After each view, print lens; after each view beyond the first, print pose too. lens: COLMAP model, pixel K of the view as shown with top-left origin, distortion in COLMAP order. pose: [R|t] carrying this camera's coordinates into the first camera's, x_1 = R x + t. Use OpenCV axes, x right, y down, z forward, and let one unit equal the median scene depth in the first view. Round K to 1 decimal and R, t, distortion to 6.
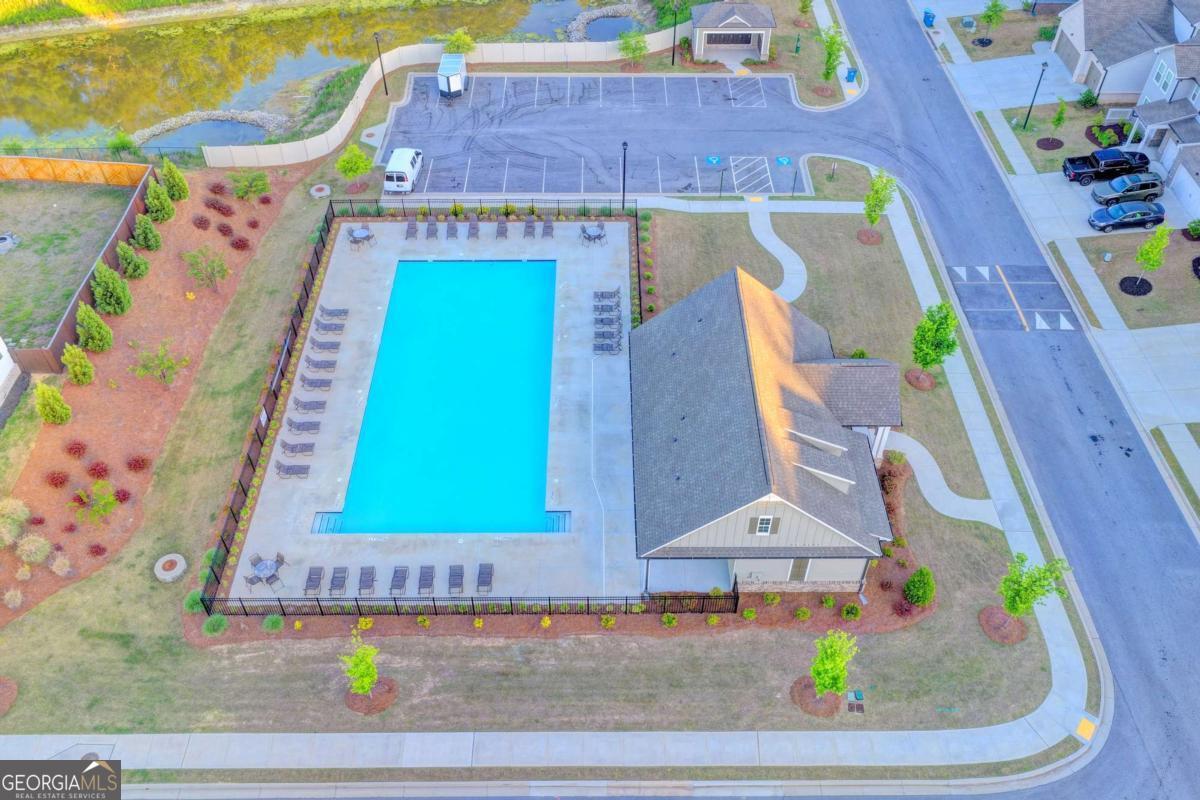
lens RADIAL K [[998.4, 0, 603.4], [0, 998.4, 404.9], [0, 0, 1]] dist [-0.018542, 0.050241]
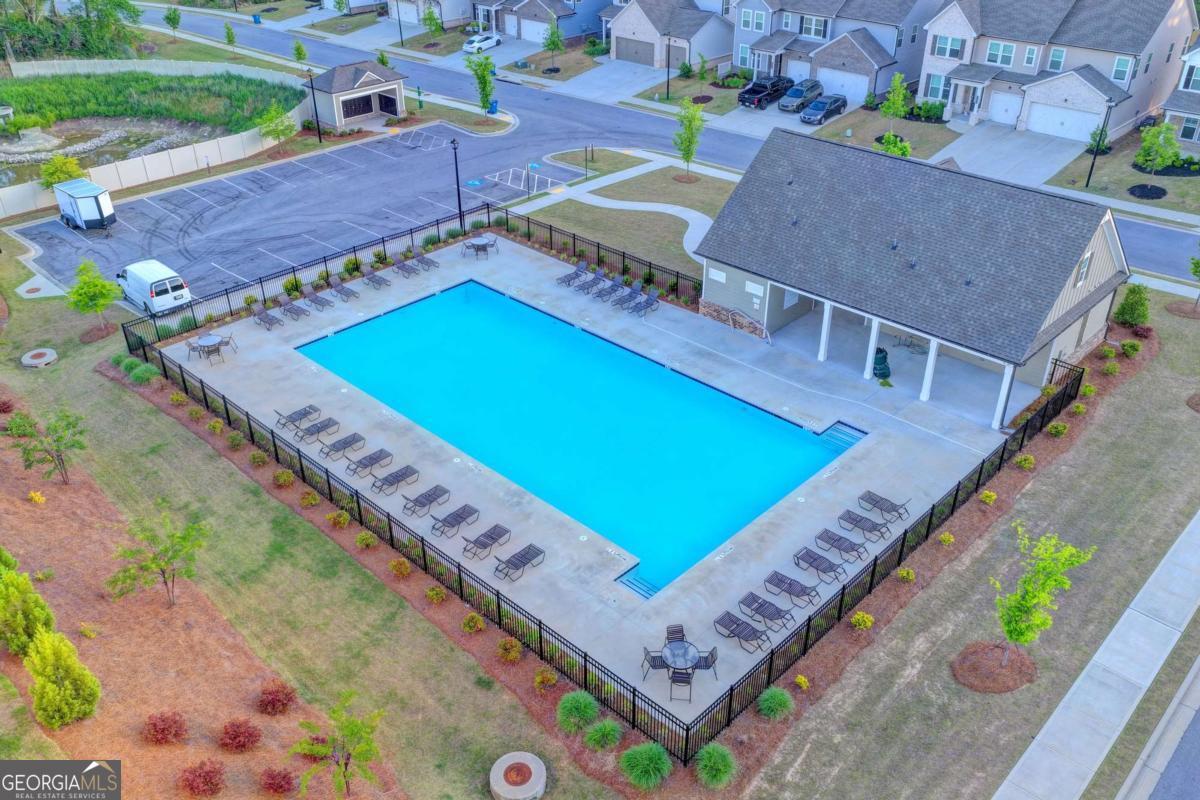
lens RADIAL K [[998.4, 0, 603.4], [0, 998.4, 404.9], [0, 0, 1]] dist [-0.018542, 0.050241]
pose [[0.695373, -0.376128, 0.612360, -0.472009], [0.515566, 0.854713, -0.060470, 0.036789], [-0.500648, 0.357762, 0.788263, 0.360782]]
